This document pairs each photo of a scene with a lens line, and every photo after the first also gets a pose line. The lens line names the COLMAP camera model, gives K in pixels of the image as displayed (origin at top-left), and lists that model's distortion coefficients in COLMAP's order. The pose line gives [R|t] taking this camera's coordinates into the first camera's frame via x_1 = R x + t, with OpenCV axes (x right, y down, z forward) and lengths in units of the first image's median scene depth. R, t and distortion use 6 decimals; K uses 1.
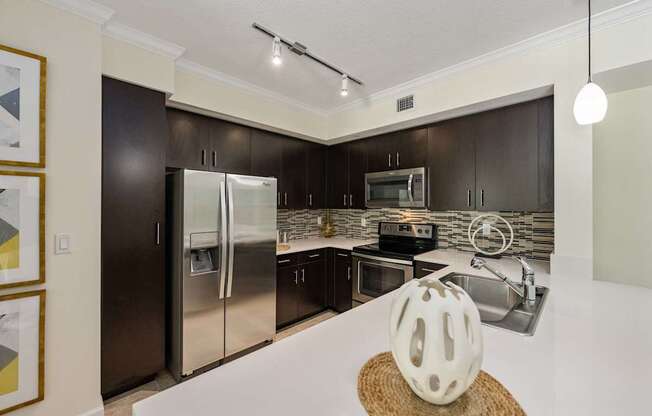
lens RADIAL K [[262.5, 0, 324.9], [0, 262.5, 205.6], [0, 0, 1]] dist [0.002211, -0.000075]
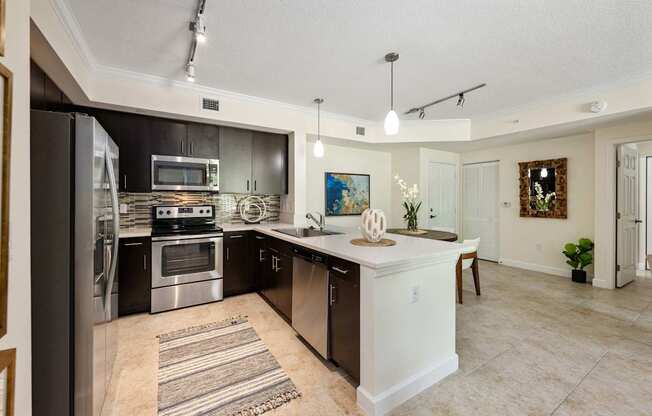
lens RADIAL K [[262.5, 0, 324.2], [0, 262.5, 202.0], [0, 0, 1]] dist [0.002211, -0.000075]
pose [[0.241909, -0.010795, 0.970239, -0.656970], [0.000115, 0.999938, 0.011096, 0.040949], [-0.970299, -0.002572, 0.241895, 0.177681]]
